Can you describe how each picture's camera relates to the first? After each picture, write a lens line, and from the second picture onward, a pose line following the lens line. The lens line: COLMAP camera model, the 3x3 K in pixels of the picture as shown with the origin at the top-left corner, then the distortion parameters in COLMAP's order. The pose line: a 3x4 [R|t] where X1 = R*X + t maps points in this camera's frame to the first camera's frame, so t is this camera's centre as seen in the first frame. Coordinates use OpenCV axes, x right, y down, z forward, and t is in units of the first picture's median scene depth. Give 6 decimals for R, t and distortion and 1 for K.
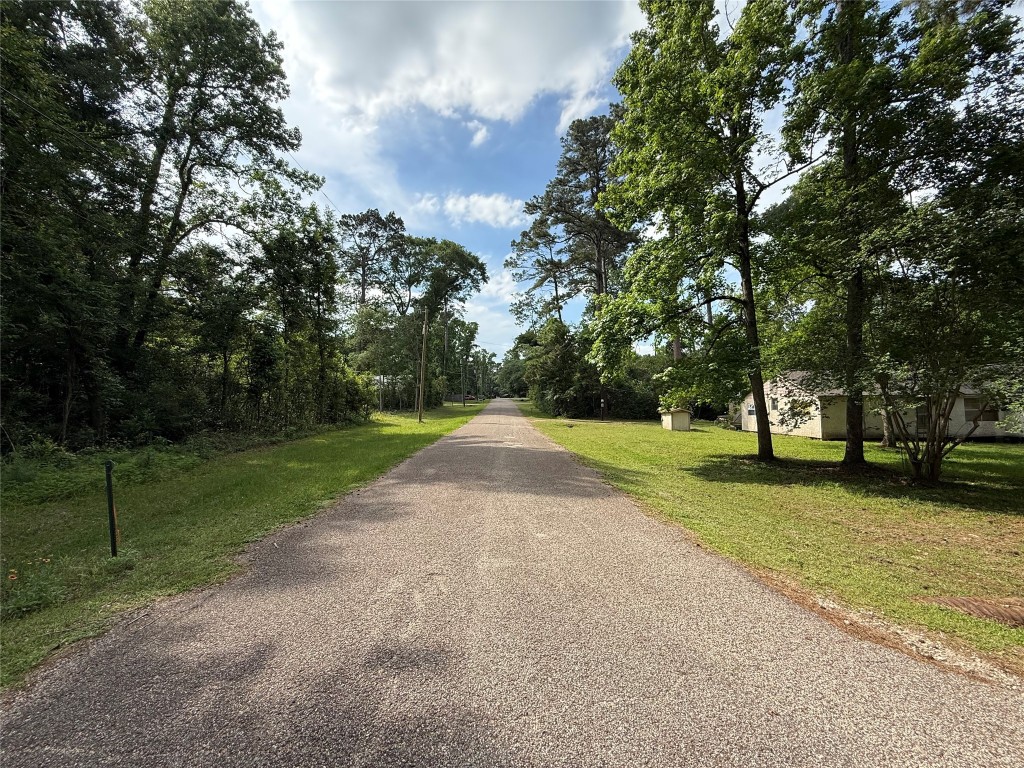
lens RADIAL K [[409.2, 0, 508.5], [0, 409.2, 384.1], [0, 0, 1]] dist [0.000917, 0.000108]
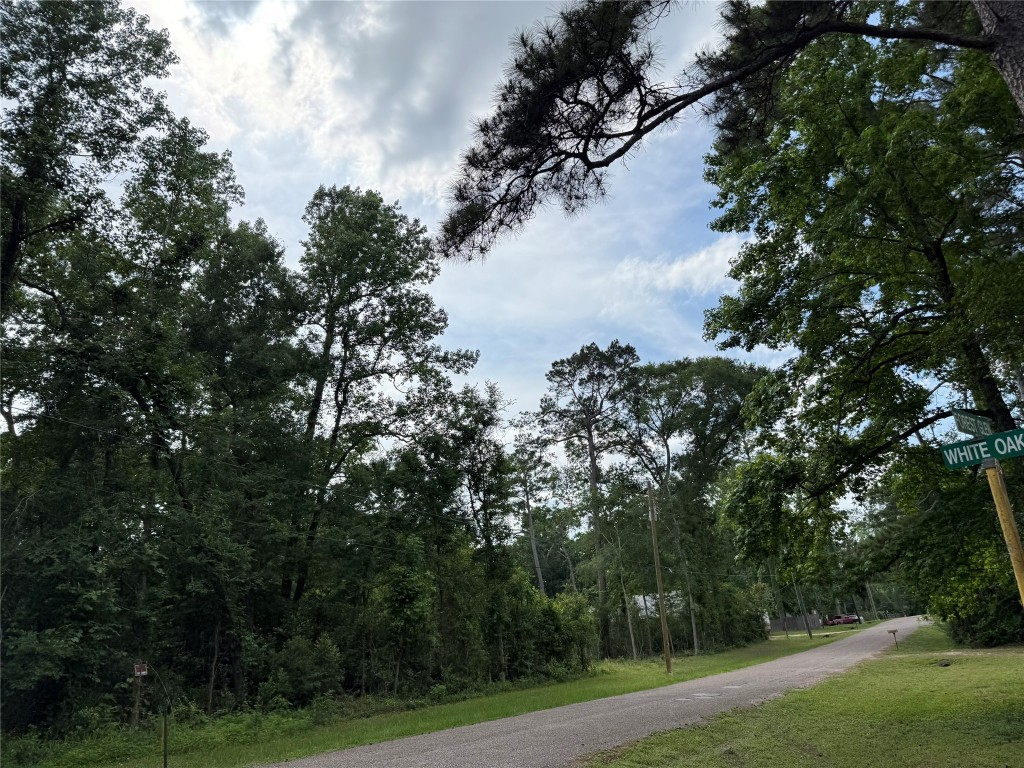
lens RADIAL K [[725.2, 0, 511.6], [0, 725.2, 352.2], [0, 0, 1]] dist [-0.003952, -0.003762]
pose [[0.839111, -0.262460, -0.476453, 0.141535], [0.093285, 0.932353, -0.349308, 0.003628], [0.535902, 0.248662, 0.806831, -0.060886]]
